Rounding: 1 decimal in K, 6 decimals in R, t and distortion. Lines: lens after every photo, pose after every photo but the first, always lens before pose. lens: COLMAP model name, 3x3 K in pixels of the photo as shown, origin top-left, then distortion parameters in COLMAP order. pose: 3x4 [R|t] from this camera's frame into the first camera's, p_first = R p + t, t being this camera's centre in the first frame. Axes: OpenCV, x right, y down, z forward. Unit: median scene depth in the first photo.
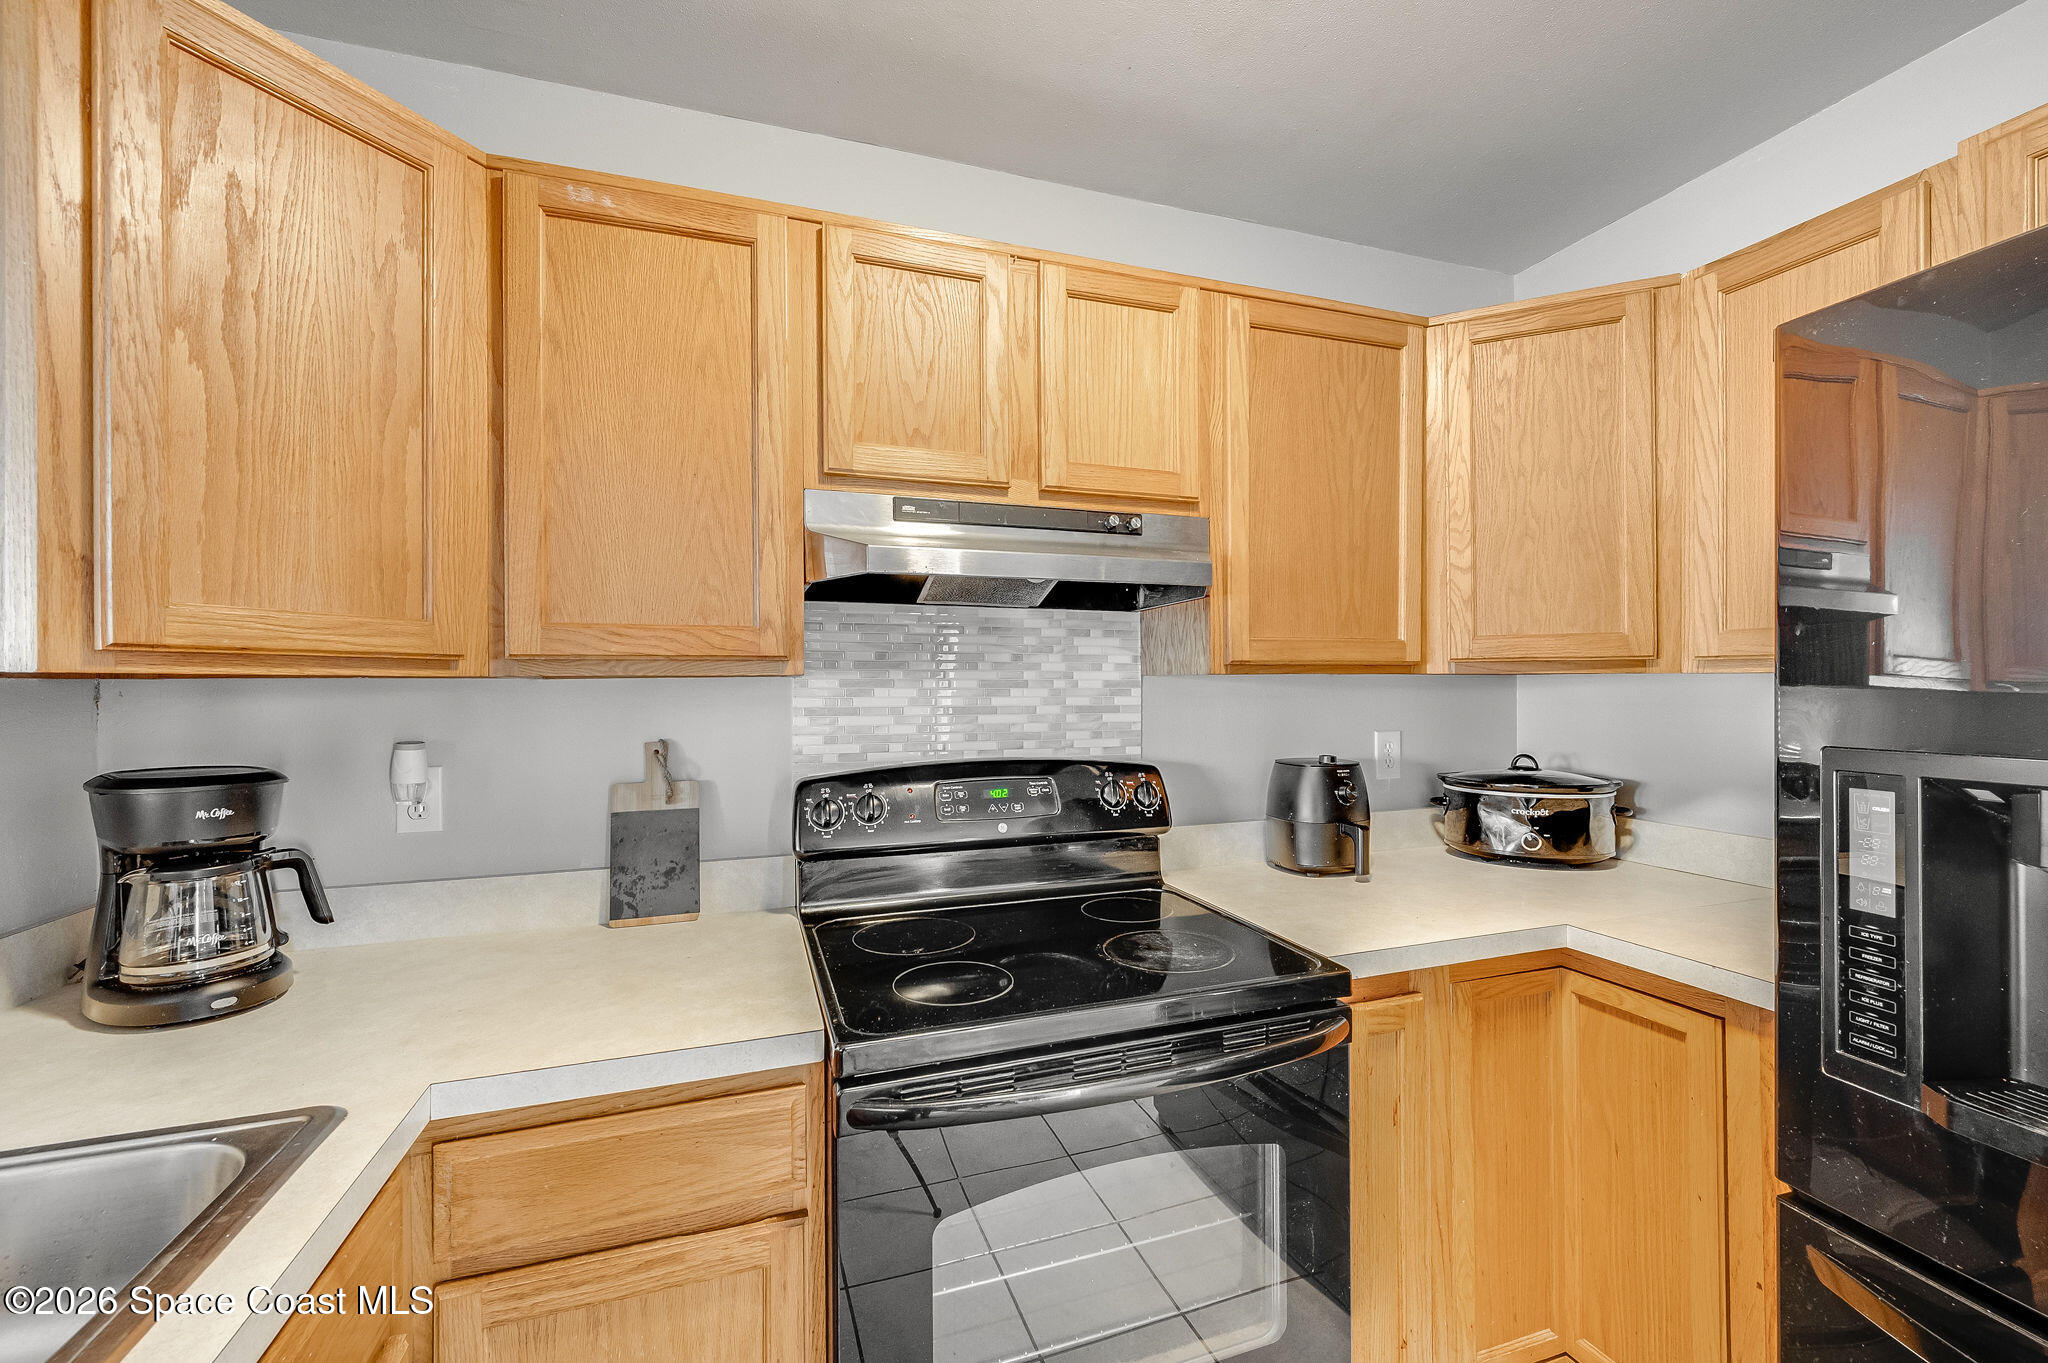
lens RADIAL K [[836.1, 0, 1033.0], [0, 836.1, 680.5], [0, 0, 1]] dist [-0.003563, -0.000695]
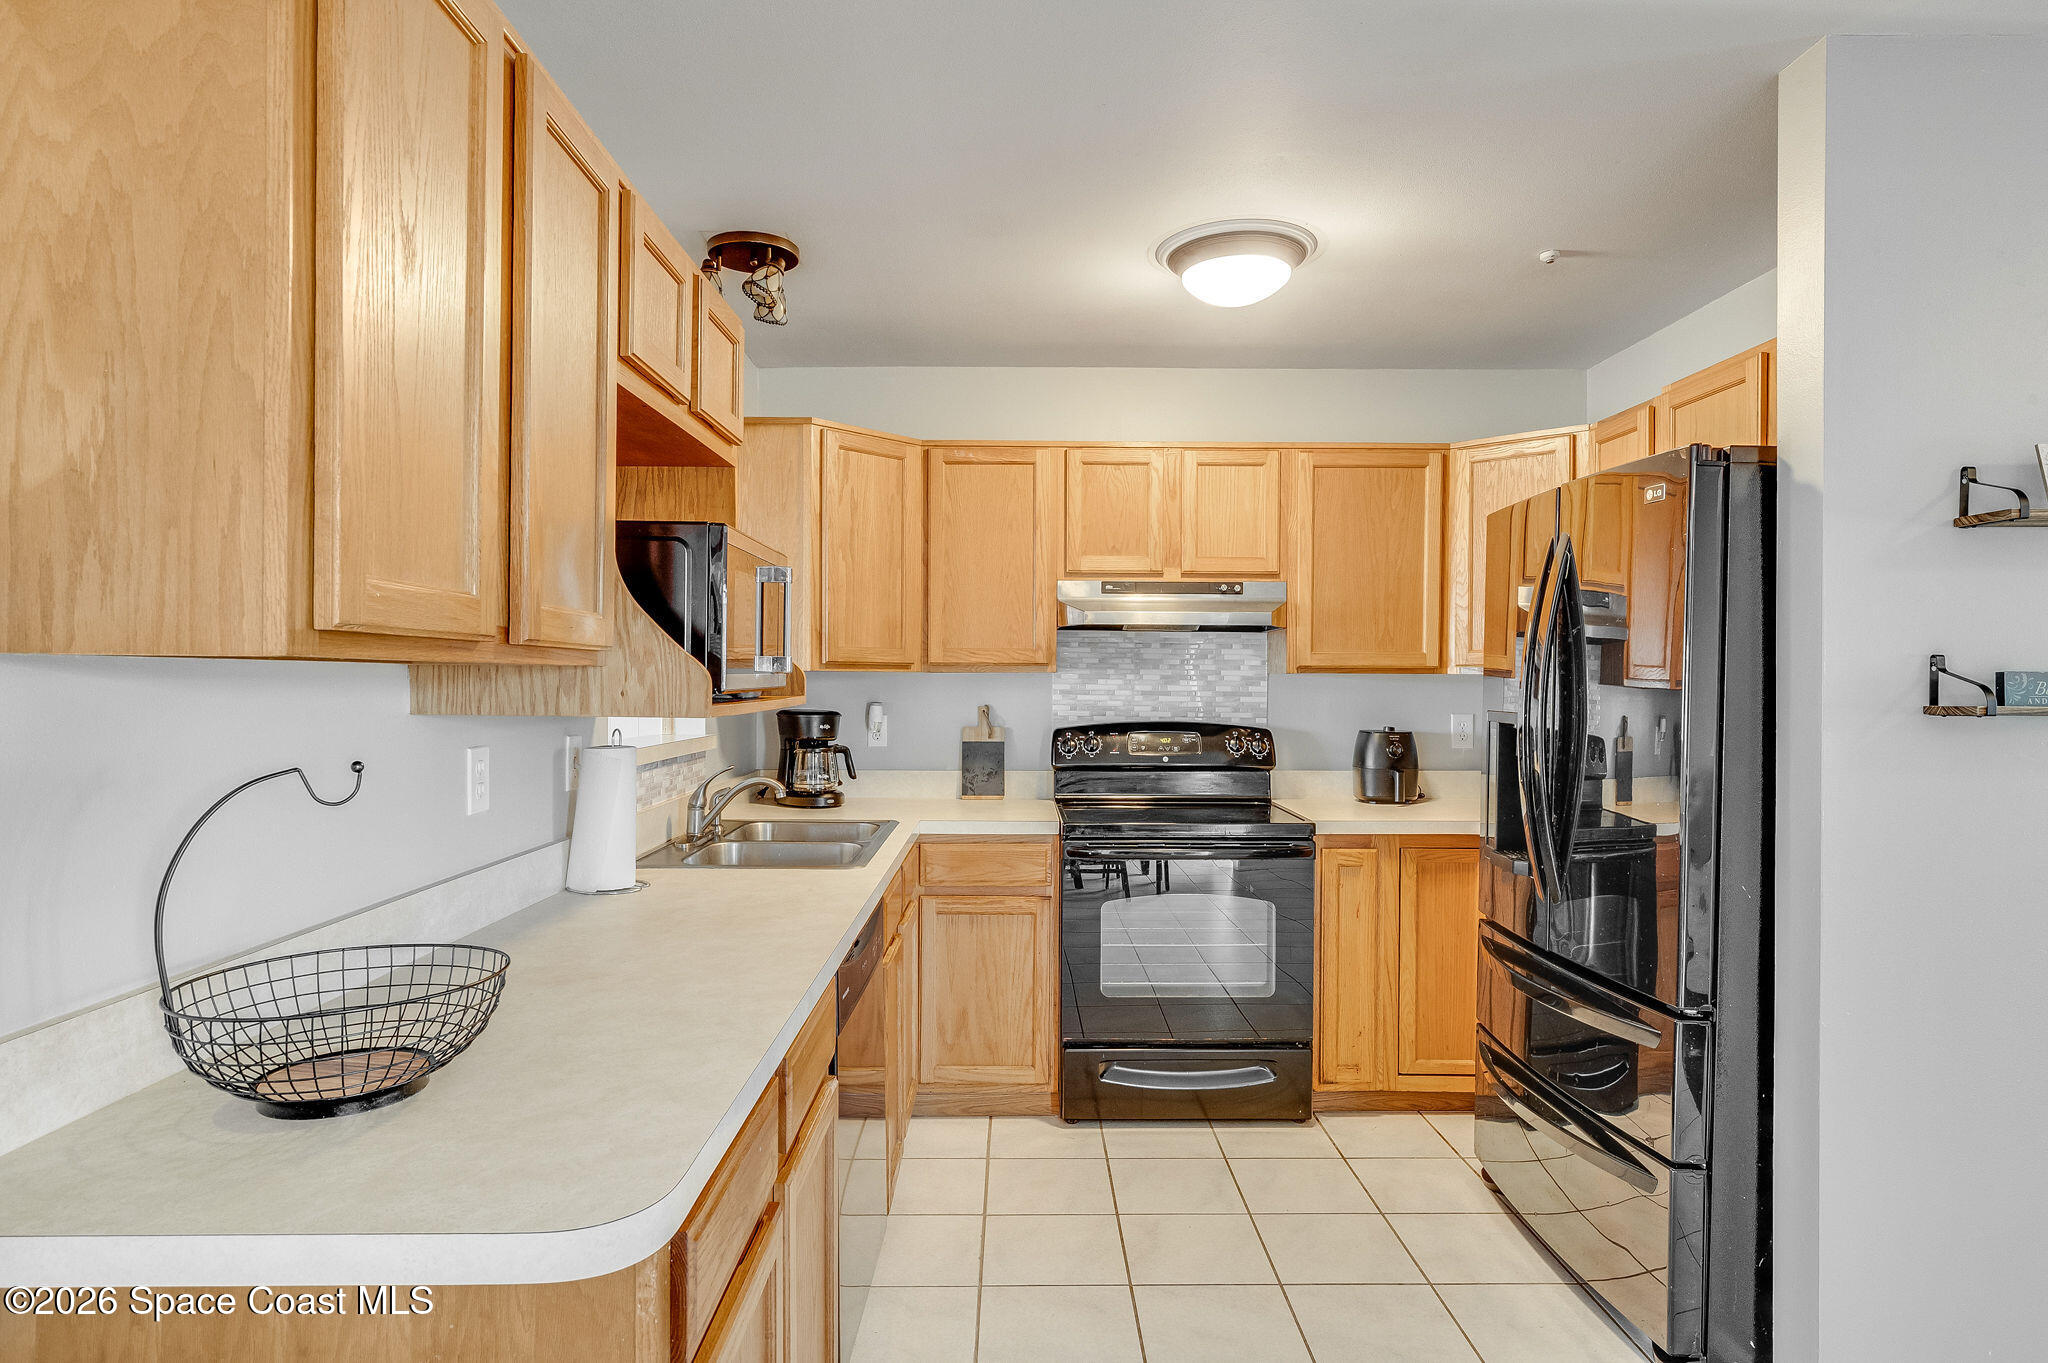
lens RADIAL K [[1117.8, 0, 988.4], [0, 1117.8, 689.1], [0, 0, 1]] dist [-0.017795, -0.001645]
pose [[0.935568, 0.015486, -0.352806, 0.490634], [-0.008910, 0.999755, 0.020255, -0.017711], [0.353033, -0.015806, 0.935477, -1.479089]]
